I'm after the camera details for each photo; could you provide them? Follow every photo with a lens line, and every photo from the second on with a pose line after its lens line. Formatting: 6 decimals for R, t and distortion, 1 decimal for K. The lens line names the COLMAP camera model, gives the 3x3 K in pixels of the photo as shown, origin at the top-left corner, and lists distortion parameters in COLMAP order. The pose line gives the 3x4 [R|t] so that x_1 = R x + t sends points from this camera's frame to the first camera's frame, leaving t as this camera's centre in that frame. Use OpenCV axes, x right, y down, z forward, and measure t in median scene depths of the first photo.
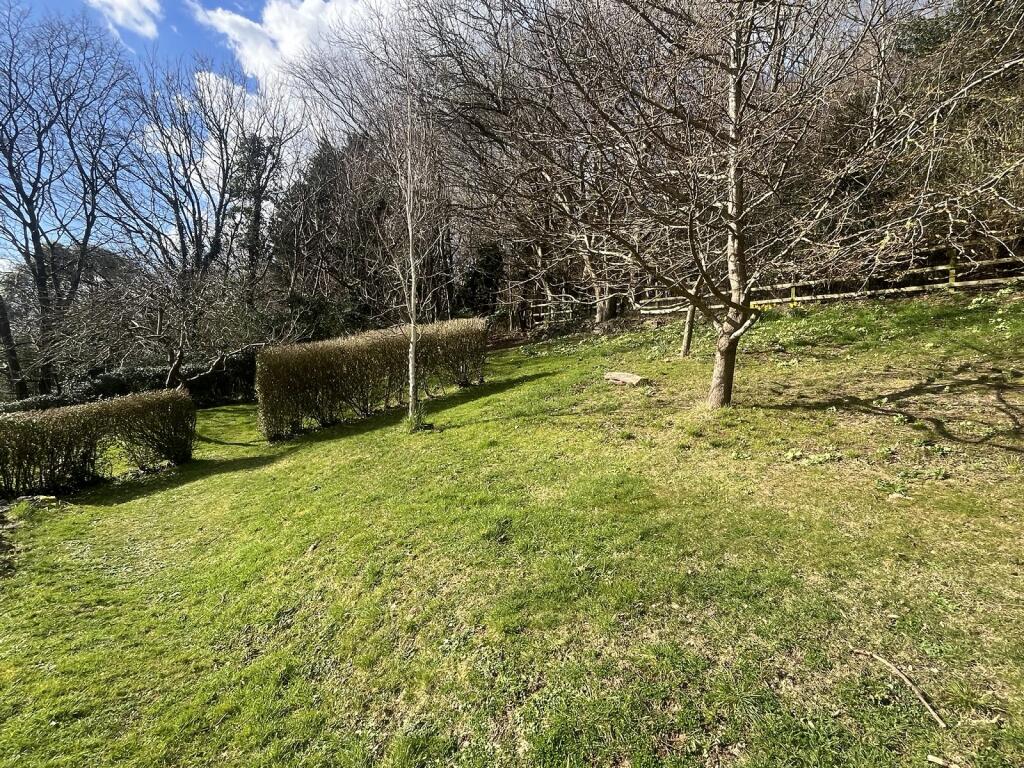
lens RADIAL K [[522.8, 0, 509.9], [0, 522.8, 380.3], [0, 0, 1]] dist [-0.001732, -0.004909]
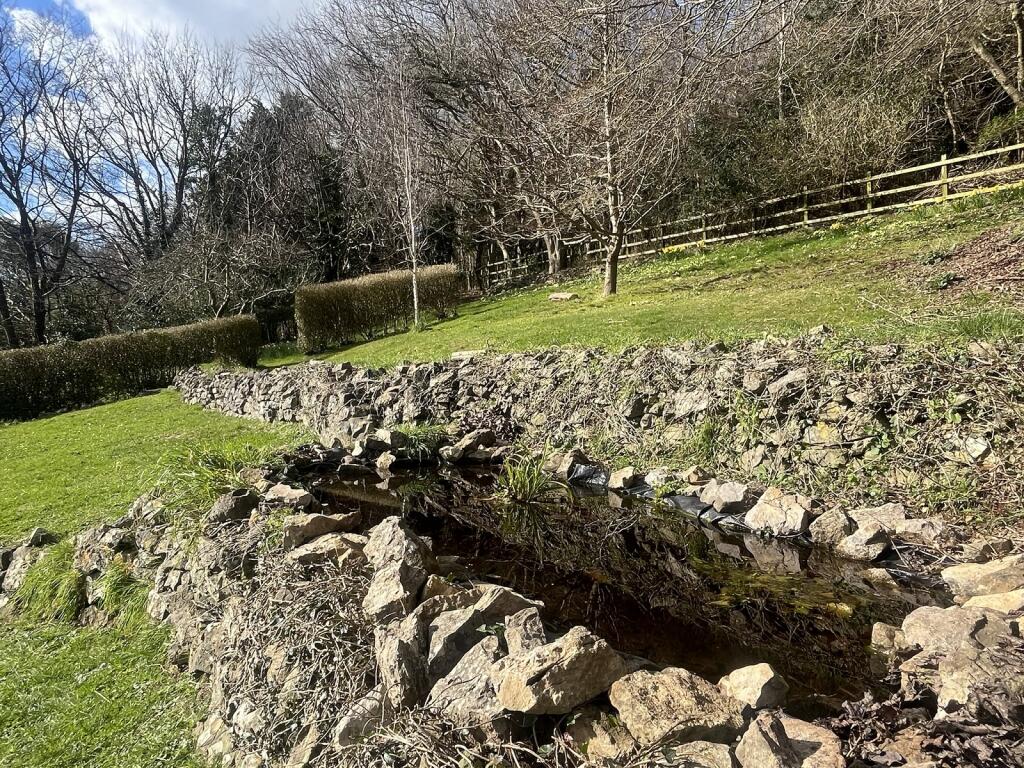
lens RADIAL K [[647.0, 0, 513.2], [0, 647.0, 387.2], [0, 0, 1]] dist [0.006629, -0.012741]
pose [[0.995218, -0.058638, 0.078116, -0.030127], [0.057055, 0.998121, 0.022357, 0.092837], [-0.079280, -0.017793, 0.996694, -0.353318]]
